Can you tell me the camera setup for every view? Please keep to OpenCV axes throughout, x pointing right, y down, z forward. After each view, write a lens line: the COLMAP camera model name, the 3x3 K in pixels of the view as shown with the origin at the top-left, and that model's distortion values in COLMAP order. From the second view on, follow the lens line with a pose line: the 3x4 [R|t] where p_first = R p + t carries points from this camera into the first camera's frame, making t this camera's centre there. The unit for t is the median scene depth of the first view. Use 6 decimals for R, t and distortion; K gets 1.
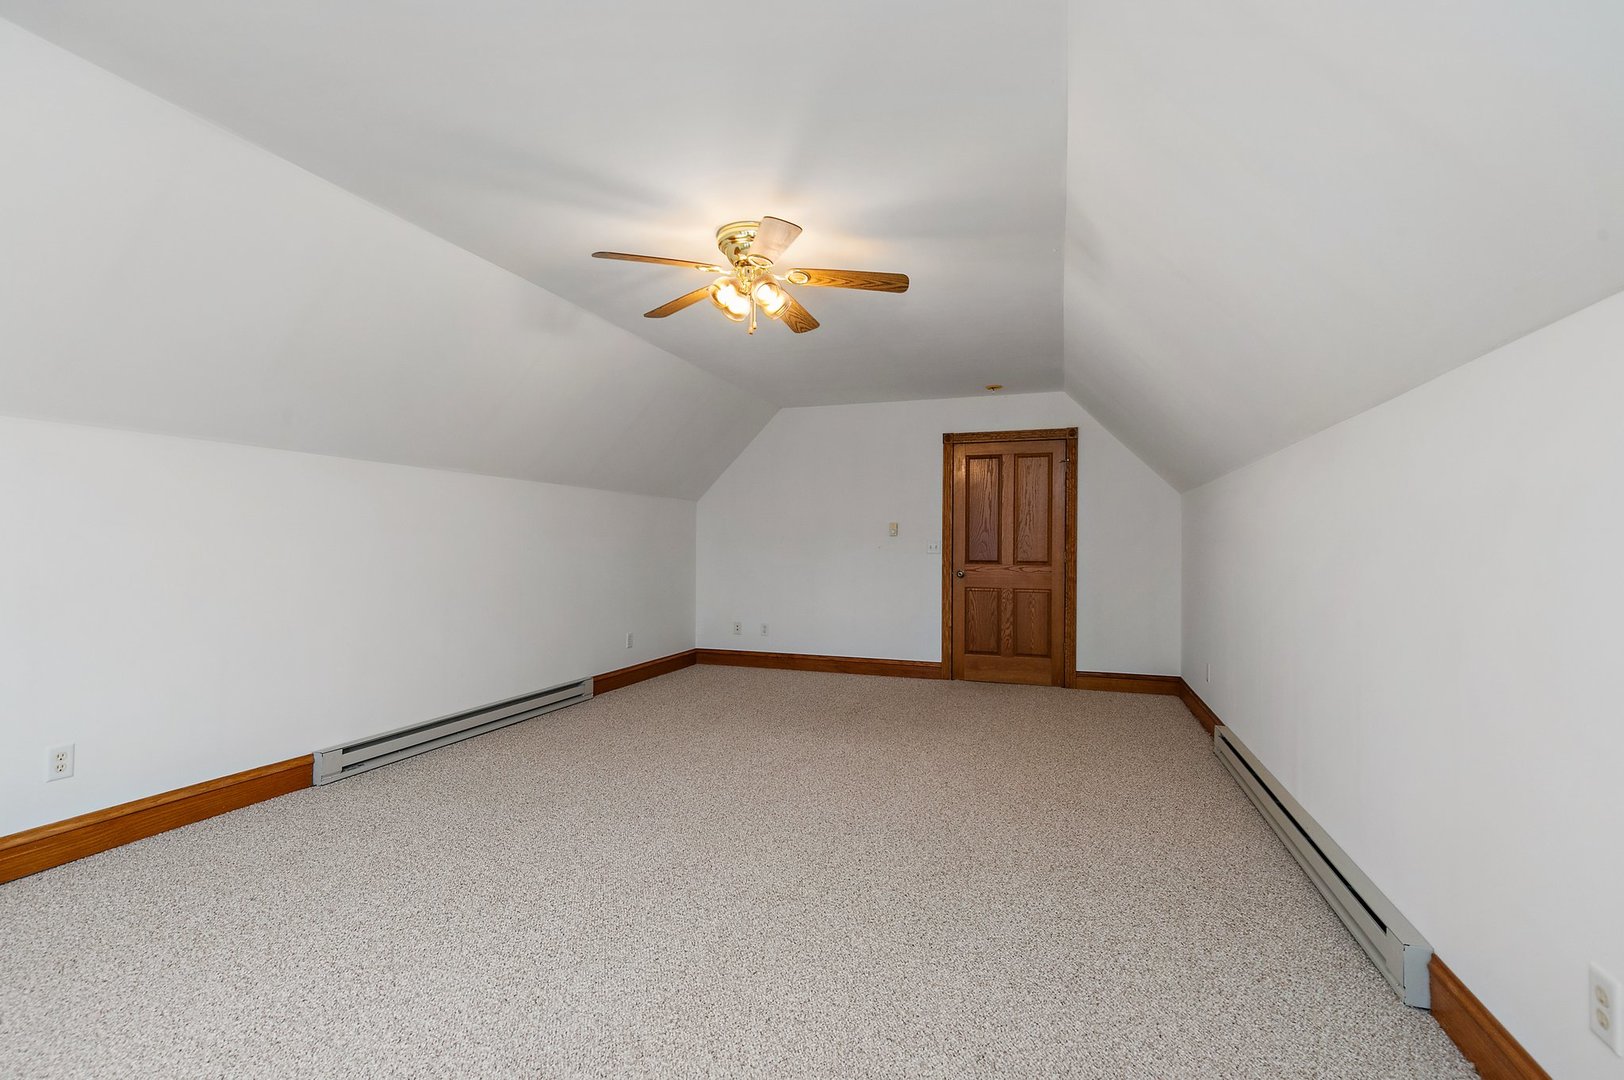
lens RADIAL K [[734.9, 0, 808.7], [0, 734.9, 543.5], [0, 0, 1]] dist [0.004437, -0.000242]
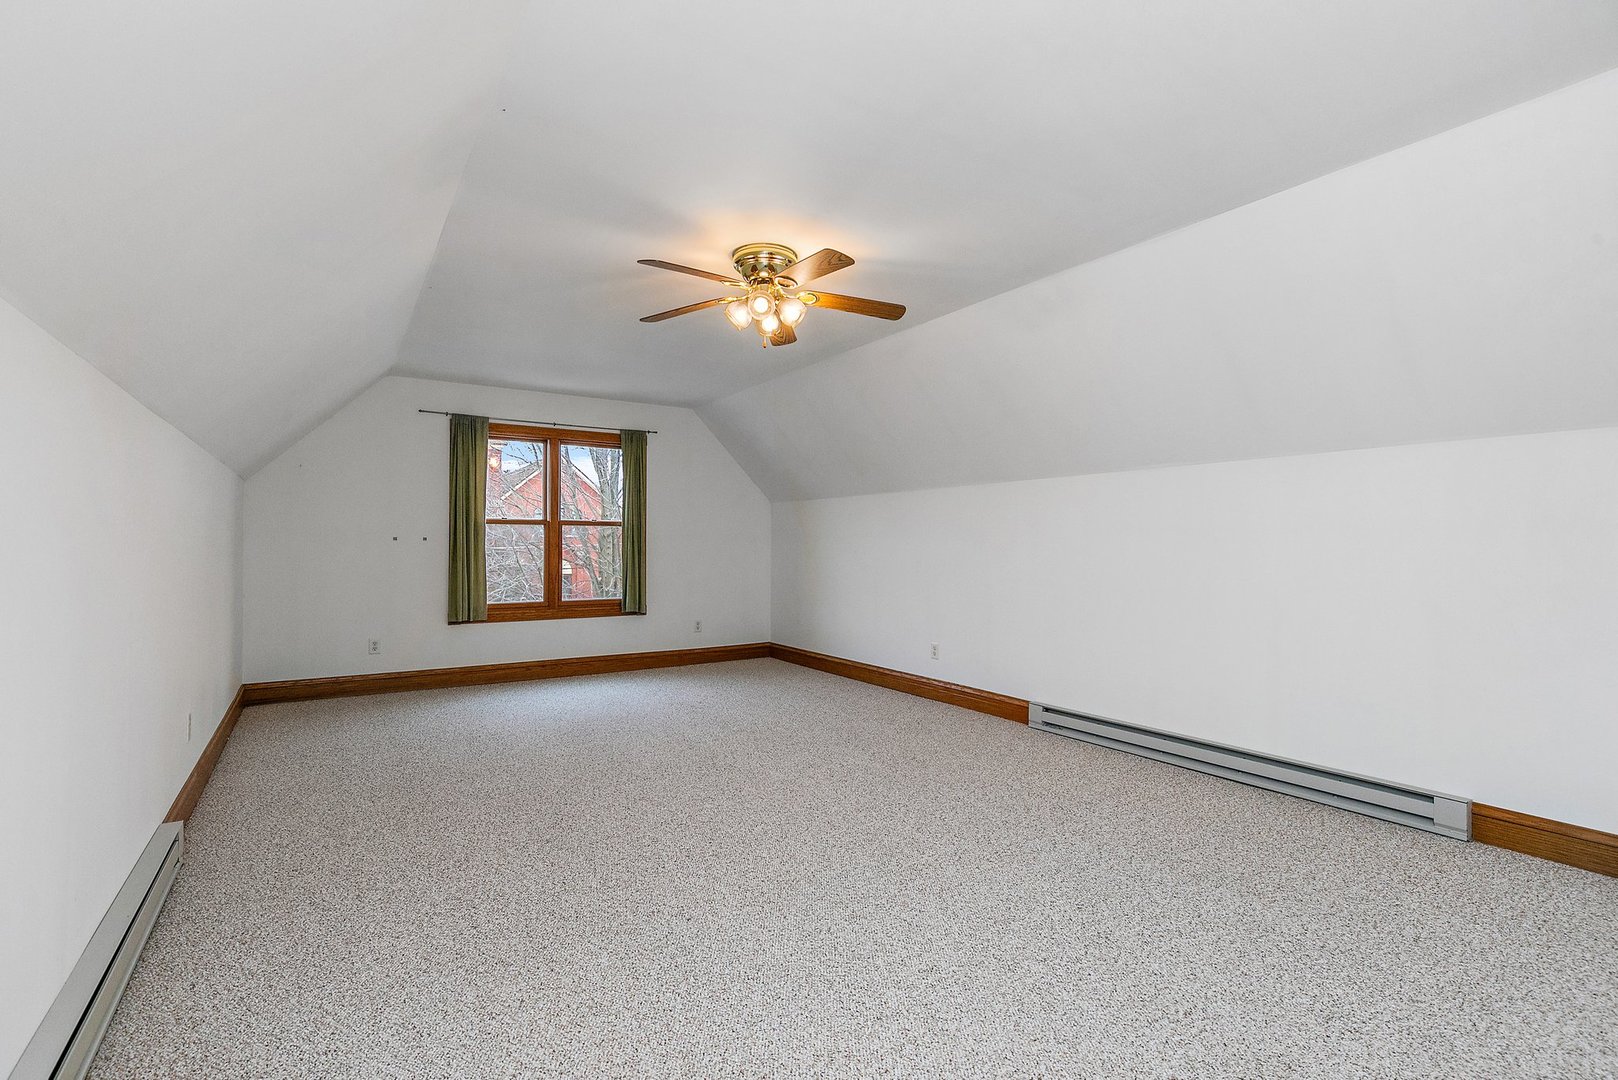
lens RADIAL K [[732.2, 0, 805.7], [0, 732.2, 543.5], [0, 0, 1]] dist [0.004437, -0.000242]
pose [[-0.616565, -0.007123, -0.787272, 0.591216], [-0.002103, 0.999970, -0.007401, 0.015379], [0.787301, -0.002908, -0.616562, 1.469148]]
